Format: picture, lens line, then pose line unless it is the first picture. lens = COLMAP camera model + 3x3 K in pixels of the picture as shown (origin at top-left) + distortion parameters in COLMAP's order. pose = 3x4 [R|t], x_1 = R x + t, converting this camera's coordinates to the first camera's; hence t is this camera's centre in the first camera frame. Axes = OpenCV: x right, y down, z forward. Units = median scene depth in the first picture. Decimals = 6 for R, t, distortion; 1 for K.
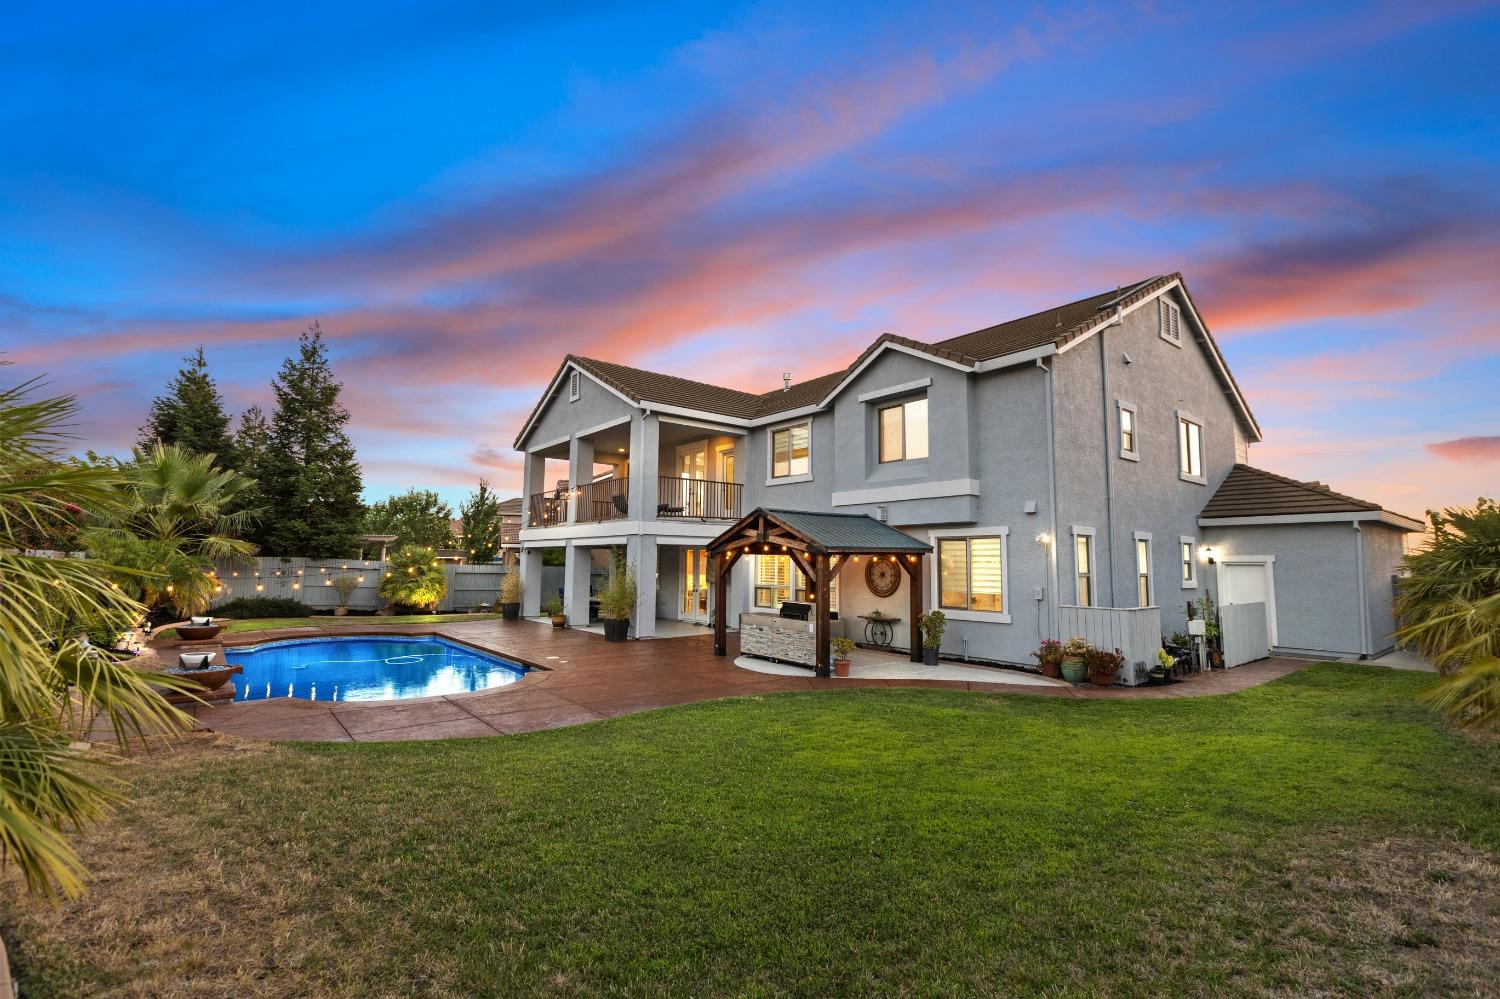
lens RADIAL K [[690.7, 0, 757.0], [0, 690.7, 499.1], [0, 0, 1]] dist [0.001134, -0.000144]
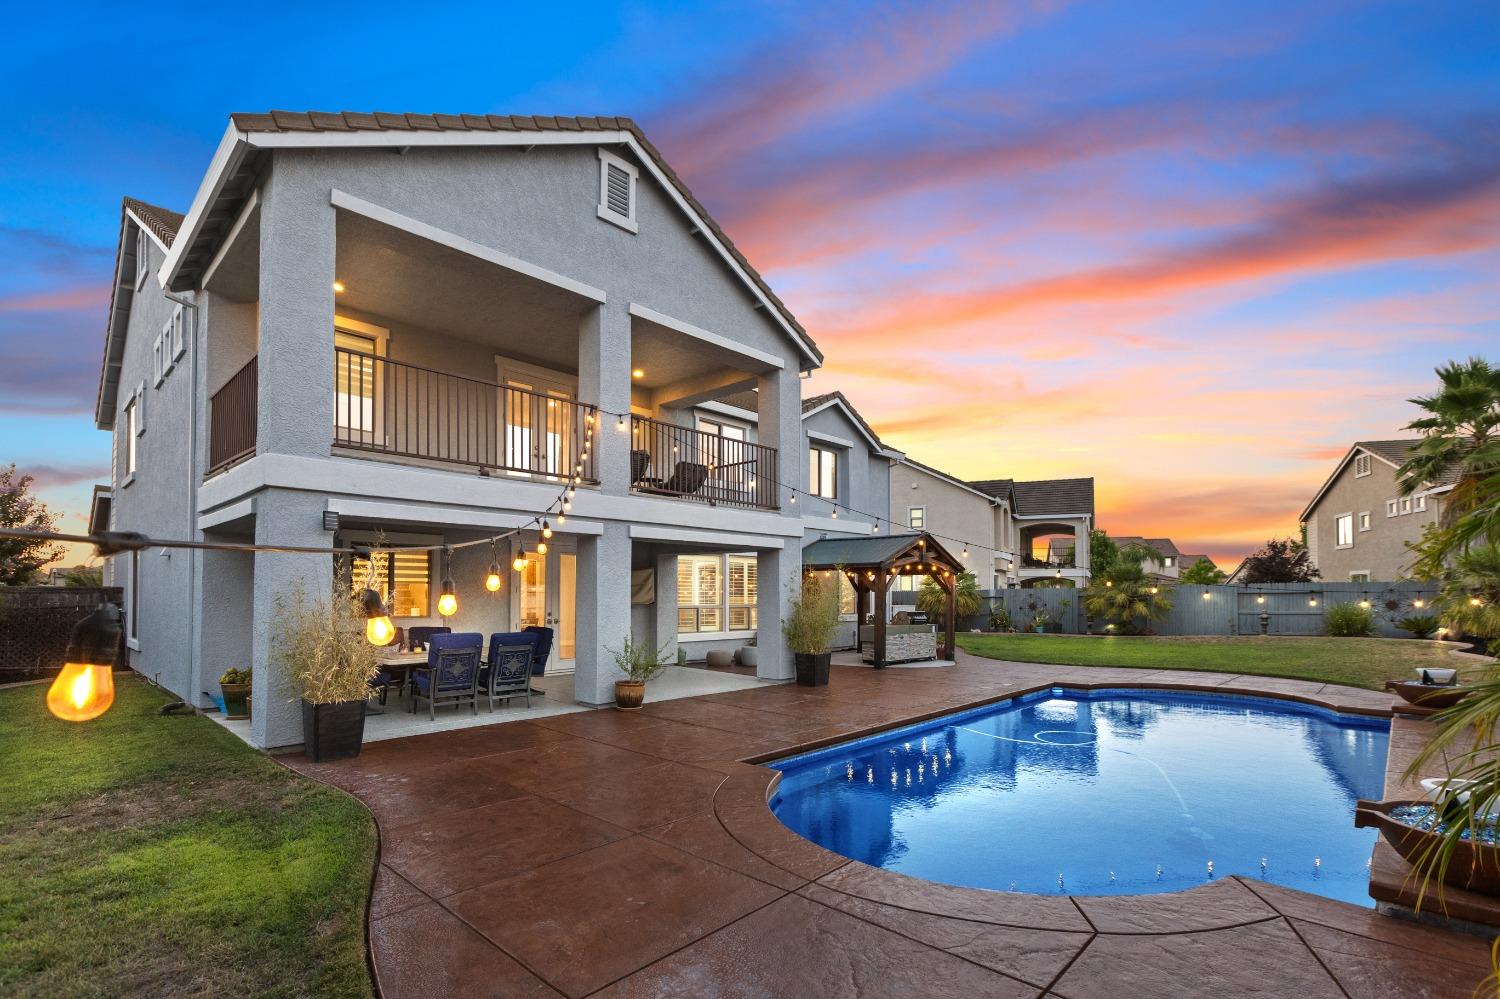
lens RADIAL K [[690.7, 0, 753.4], [0, 690.7, 583.1], [0, 0, 1]] dist [0.001134, -0.000144]
pose [[-0.140775, 0.001281, 0.990041, -0.958935], [-0.100084, 0.994858, -0.015519, 0.124030], [-0.984970, -0.101272, -0.139923, 1.239407]]
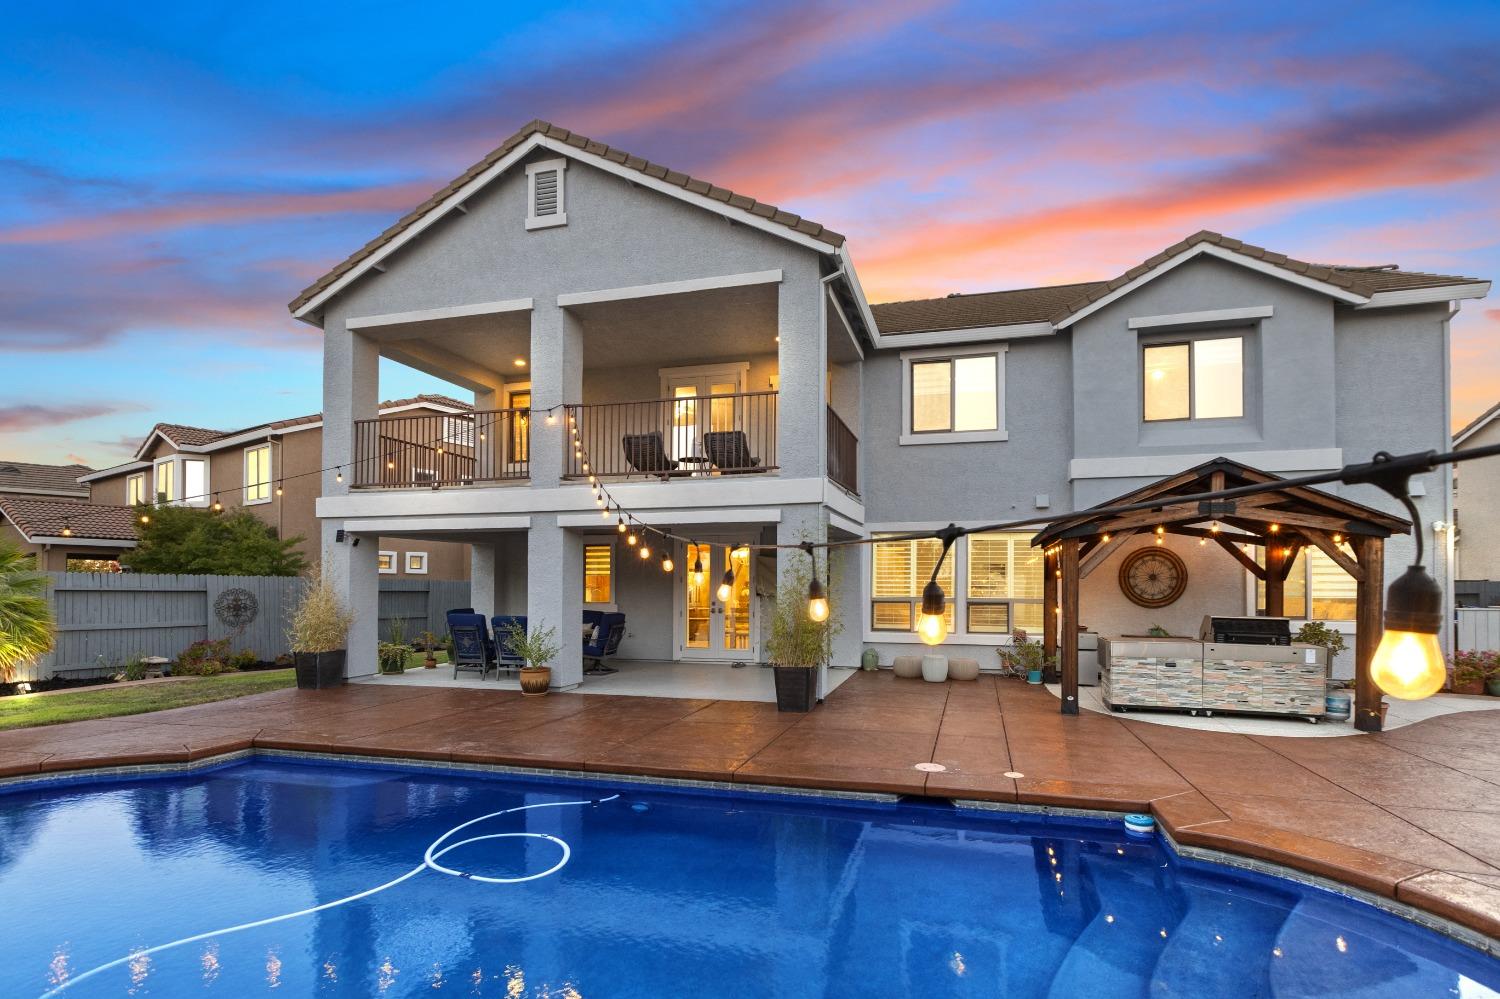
lens RADIAL K [[690.7, 0, 801.4], [0, 690.7, 579.5], [0, 0, 1]] dist [0.001134, -0.000144]
pose [[0.794508, -0.007035, 0.607213, -0.543473], [-0.048363, 0.996024, 0.074820, 0.075083], [-0.605325, -0.088811, 0.791008, 0.640944]]
